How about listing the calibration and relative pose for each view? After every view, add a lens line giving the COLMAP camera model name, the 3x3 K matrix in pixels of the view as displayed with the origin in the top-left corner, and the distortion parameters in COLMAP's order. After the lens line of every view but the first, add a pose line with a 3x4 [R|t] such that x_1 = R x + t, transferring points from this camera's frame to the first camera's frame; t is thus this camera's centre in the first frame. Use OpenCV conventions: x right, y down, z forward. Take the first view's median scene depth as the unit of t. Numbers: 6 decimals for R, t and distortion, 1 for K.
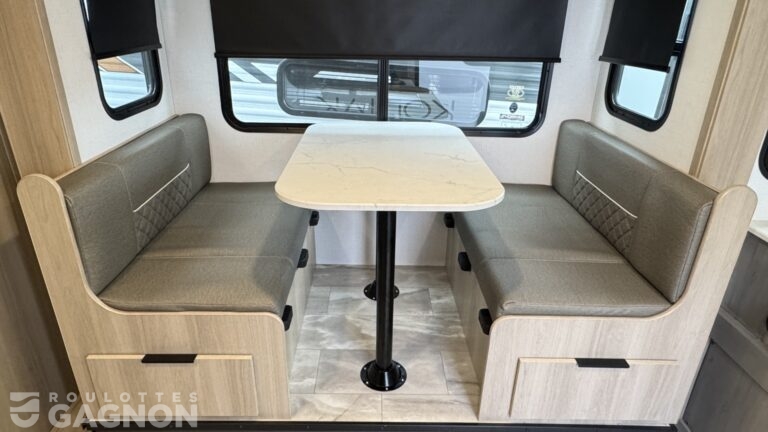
lens RADIAL K [[482.0, 0, 377.7], [0, 482.0, 216.1], [0, 0, 1]] dist [0.004980, -0.002519]
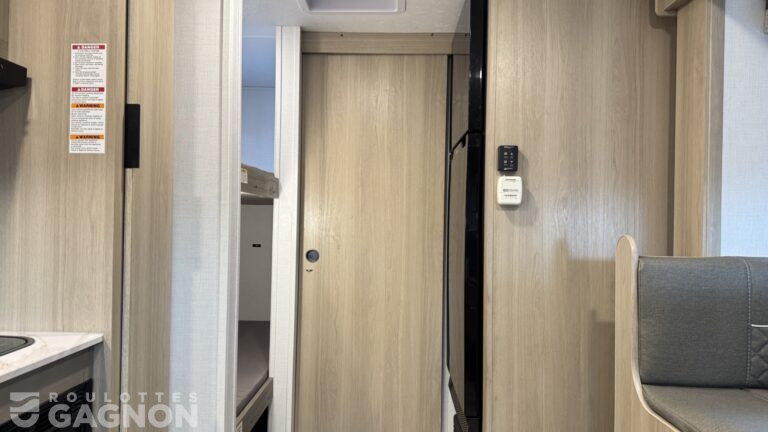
lens RADIAL K [[547.6, 0, 383.5], [0, 547.6, 216.2], [0, 0, 1]] dist [0.039995, -0.051920]
pose [[-0.038182, -0.026335, -0.998924, 0.466224], [-0.411160, 0.911525, -0.008315, 0.093940], [0.910763, 0.410400, -0.045631, 0.505322]]
